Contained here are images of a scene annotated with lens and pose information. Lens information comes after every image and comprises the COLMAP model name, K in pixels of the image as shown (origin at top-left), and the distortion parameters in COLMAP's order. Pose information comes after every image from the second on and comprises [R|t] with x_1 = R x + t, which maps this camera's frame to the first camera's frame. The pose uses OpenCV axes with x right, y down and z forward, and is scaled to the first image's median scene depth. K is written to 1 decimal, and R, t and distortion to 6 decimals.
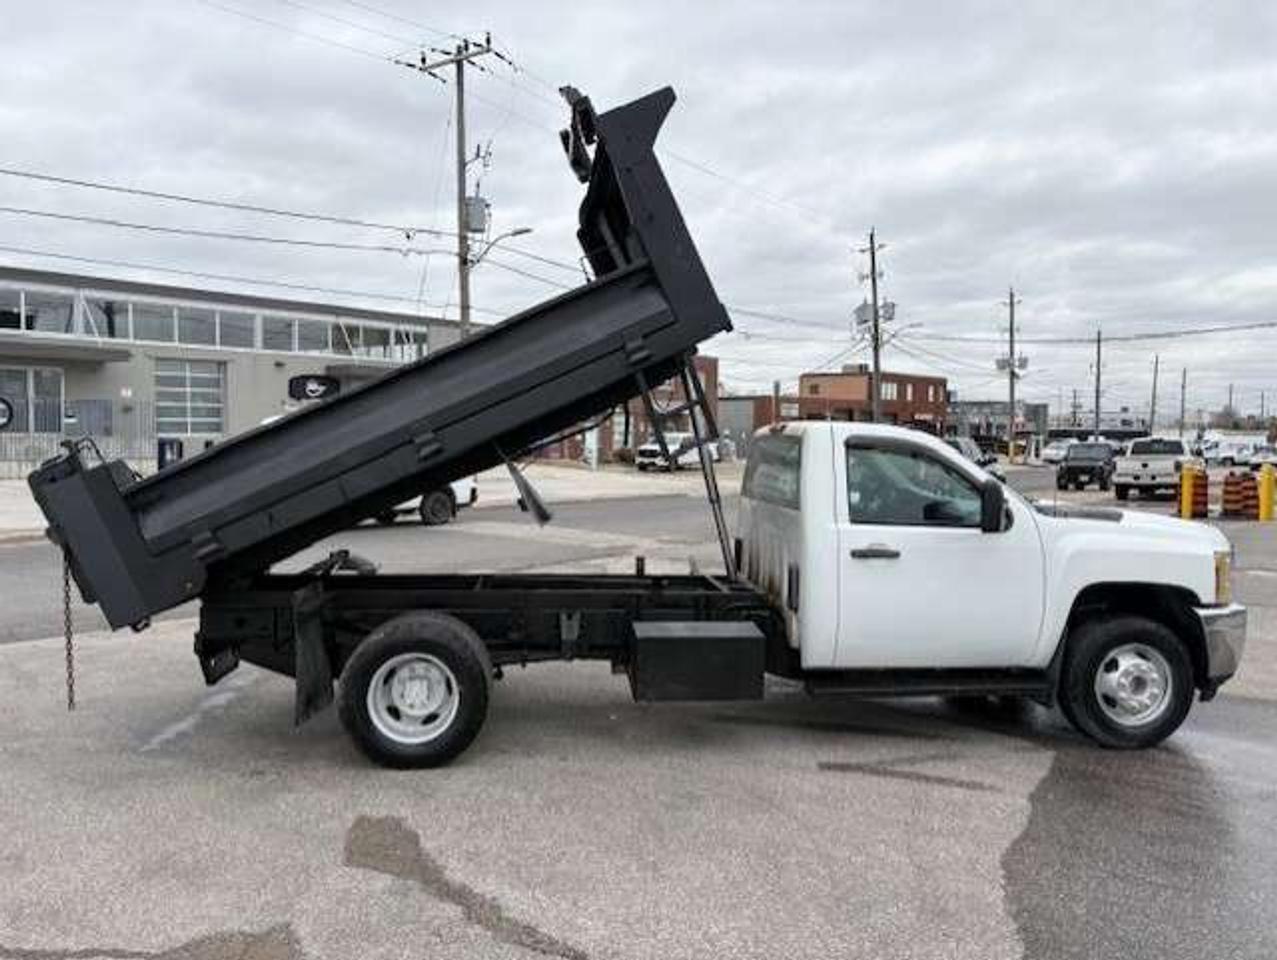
lens RADIAL K [[968.4, 0, 647.5], [0, 968.4, 456.7], [0, 0, 1]] dist [0.039862, -0.044164]
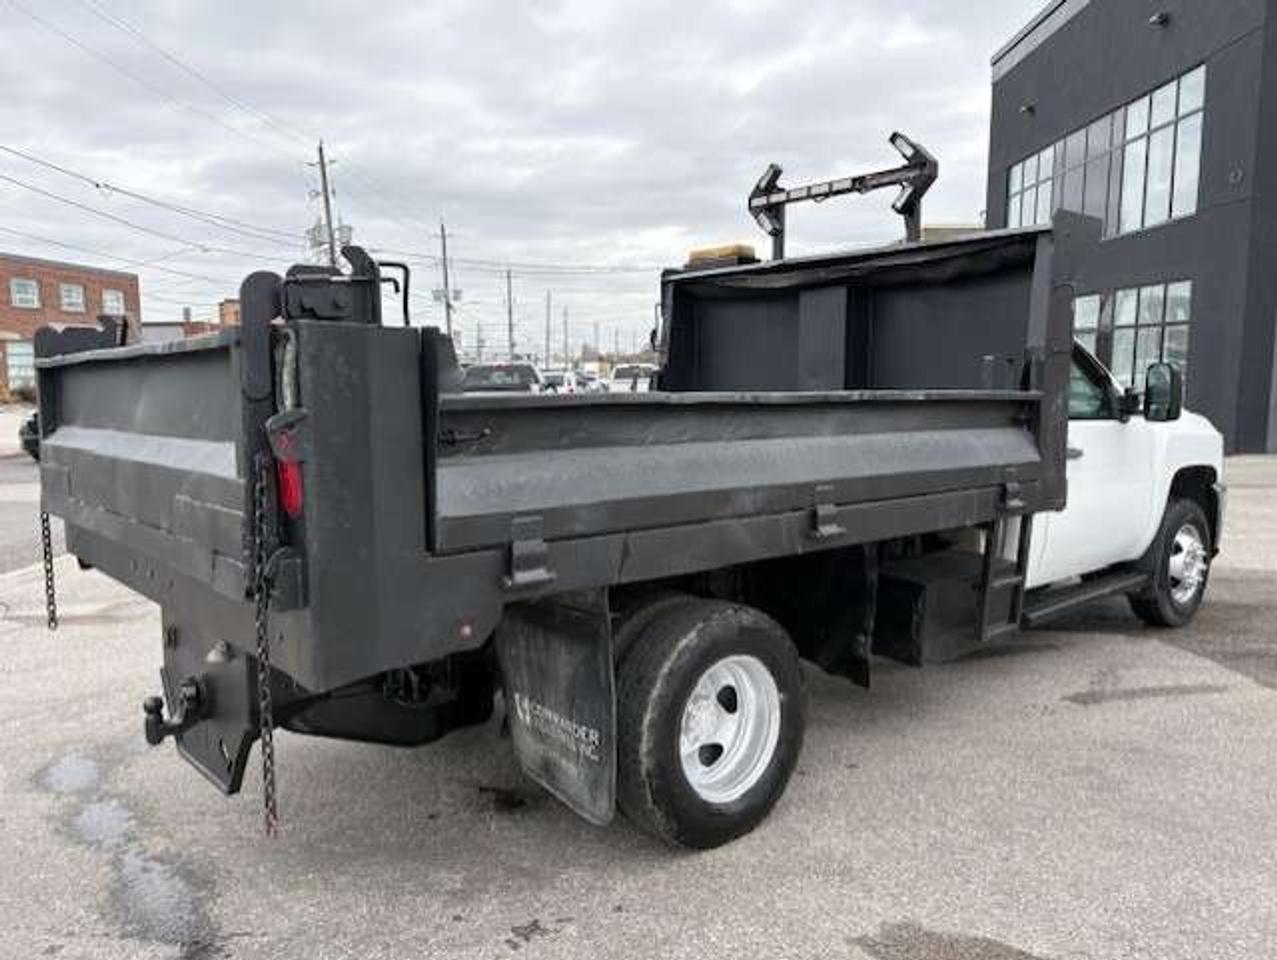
lens RADIAL K [[968.4, 0, 628.5], [0, 968.4, 475.3], [0, 0, 1]] dist [0.039862, -0.044164]
pose [[0.822577, -0.074566, 0.563743, -0.122140], [0.026511, 0.995316, 0.092966, 0.005588], [-0.568035, -0.061526, 0.820702, 0.104464]]
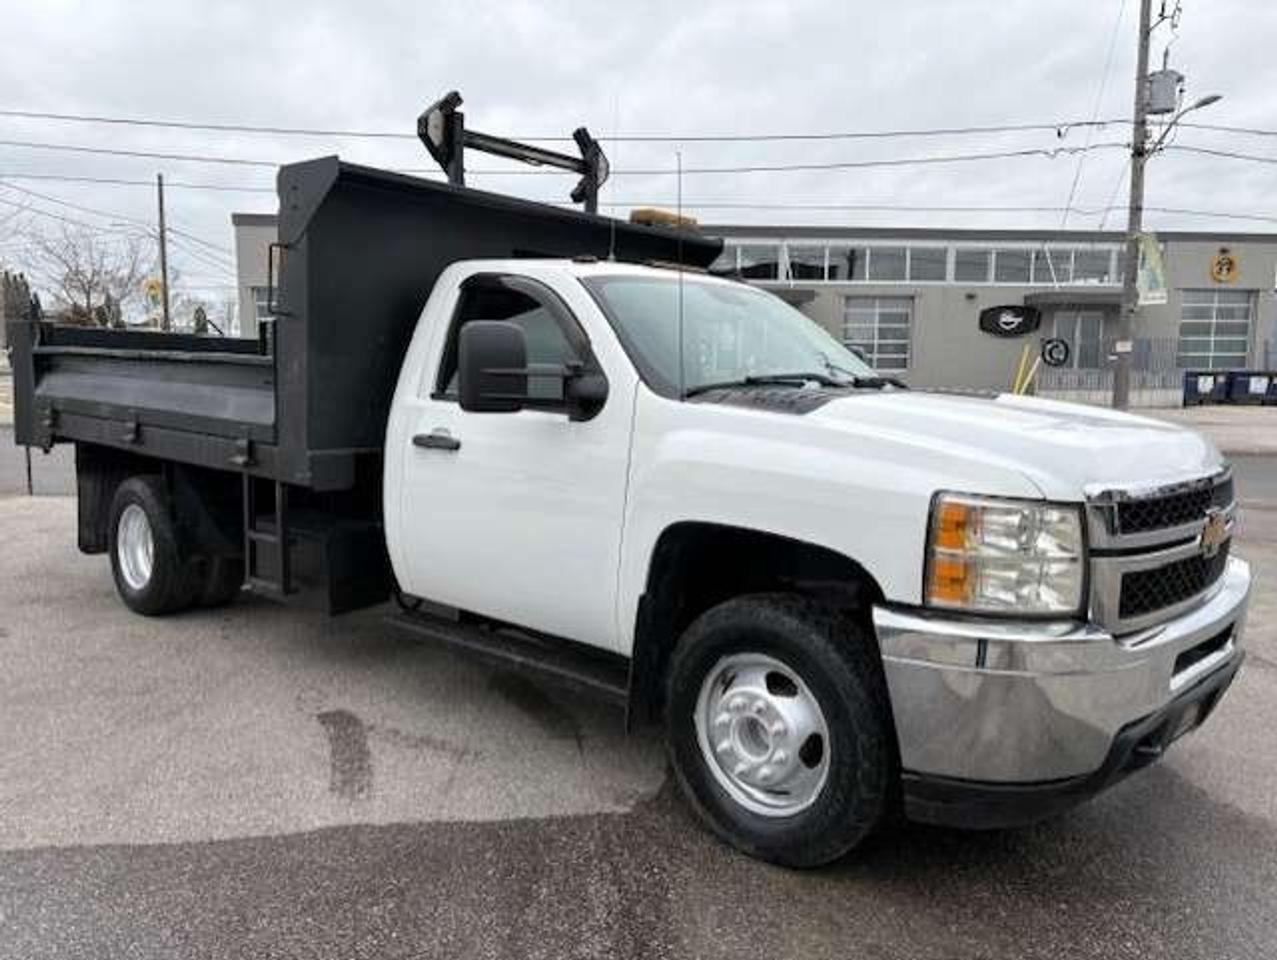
lens RADIAL K [[968.4, 0, 631.5], [0, 968.4, 474.8], [0, 0, 1]] dist [0.039862, -0.044164]
pose [[0.667631, 0.077940, -0.740402, 0.174180], [-0.024074, 0.996245, 0.083164, 0.012936], [0.744103, -0.037698, 0.667000, 0.133701]]
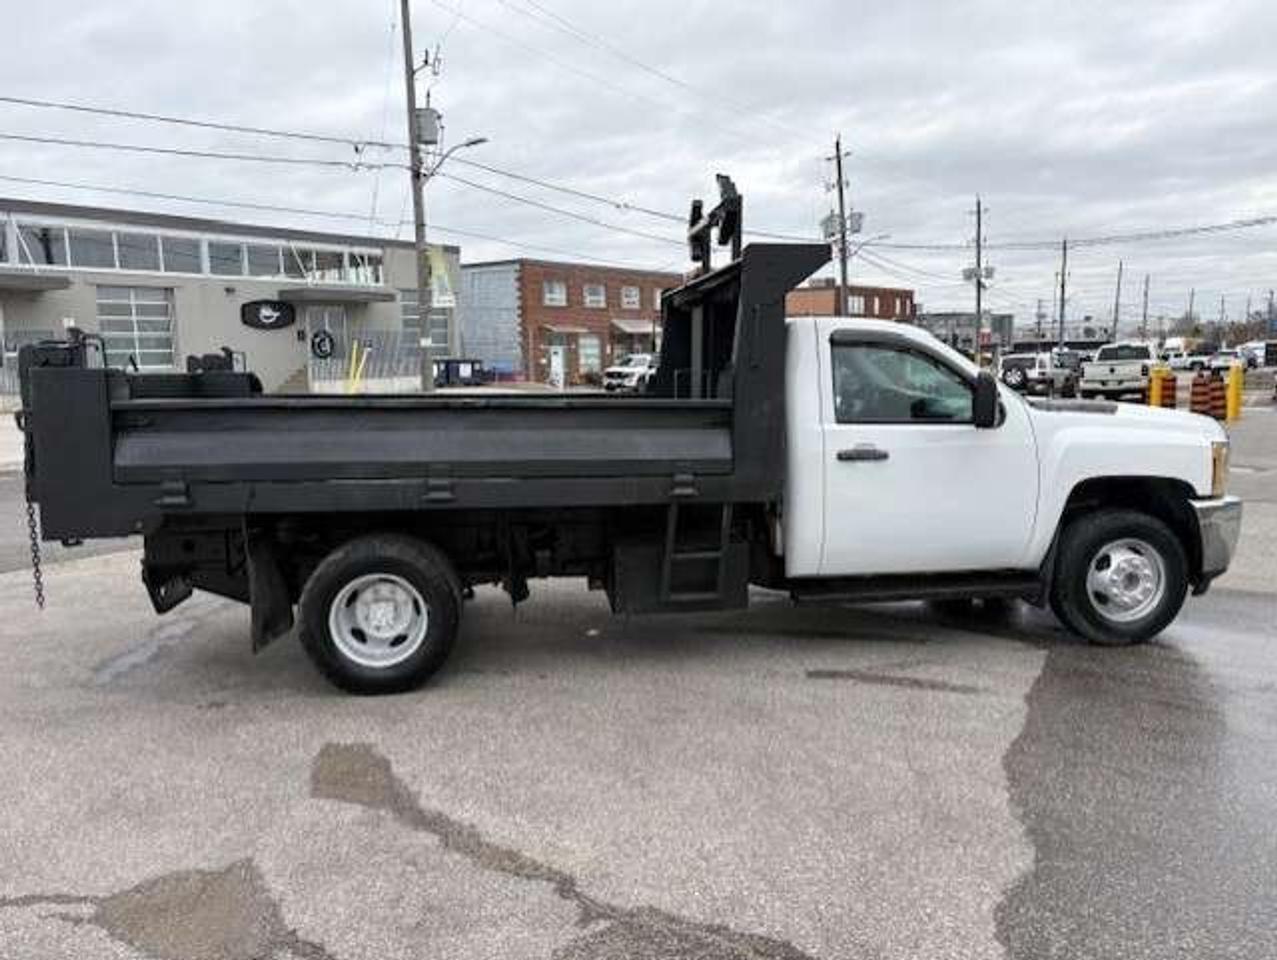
lens RADIAL K [[968.4, 0, 649.6], [0, 968.4, 467.1], [0, 0, 1]] dist [0.039862, -0.044164]
pose [[0.998987, -0.029743, 0.033784, -0.001220], [0.026579, 0.995539, 0.090534, 0.004405], [-0.036326, -0.089544, 0.995320, 0.012969]]
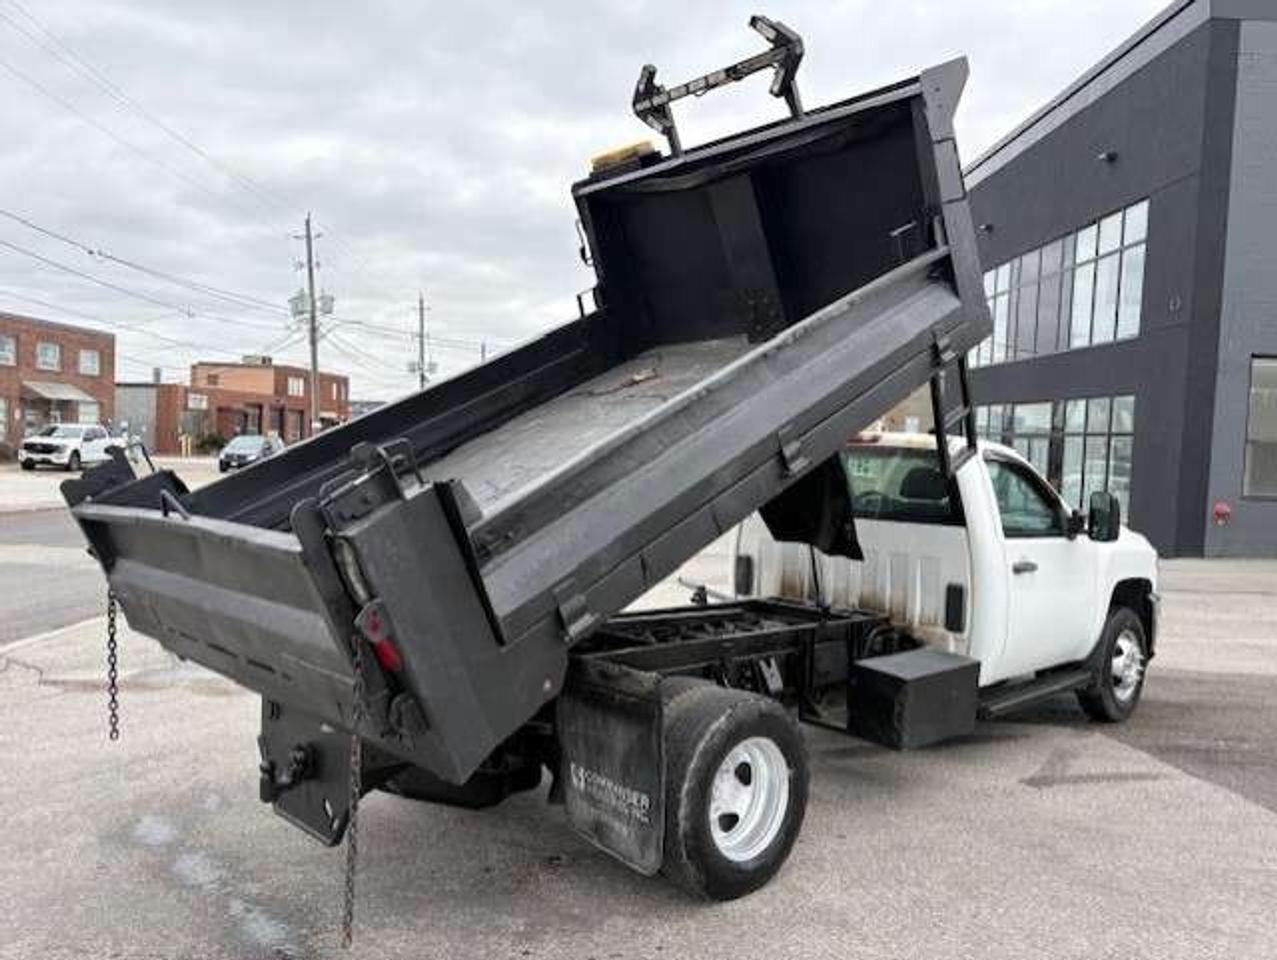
lens RADIAL K [[968.4, 0, 635.4], [0, 968.4, 480.7], [0, 0, 1]] dist [0.039862, -0.044164]
pose [[0.796894, -0.002656, 0.604114, -0.146410], [-0.013019, 0.999683, 0.021569, -0.001663], [-0.603979, -0.025053, 0.796606, 0.090758]]
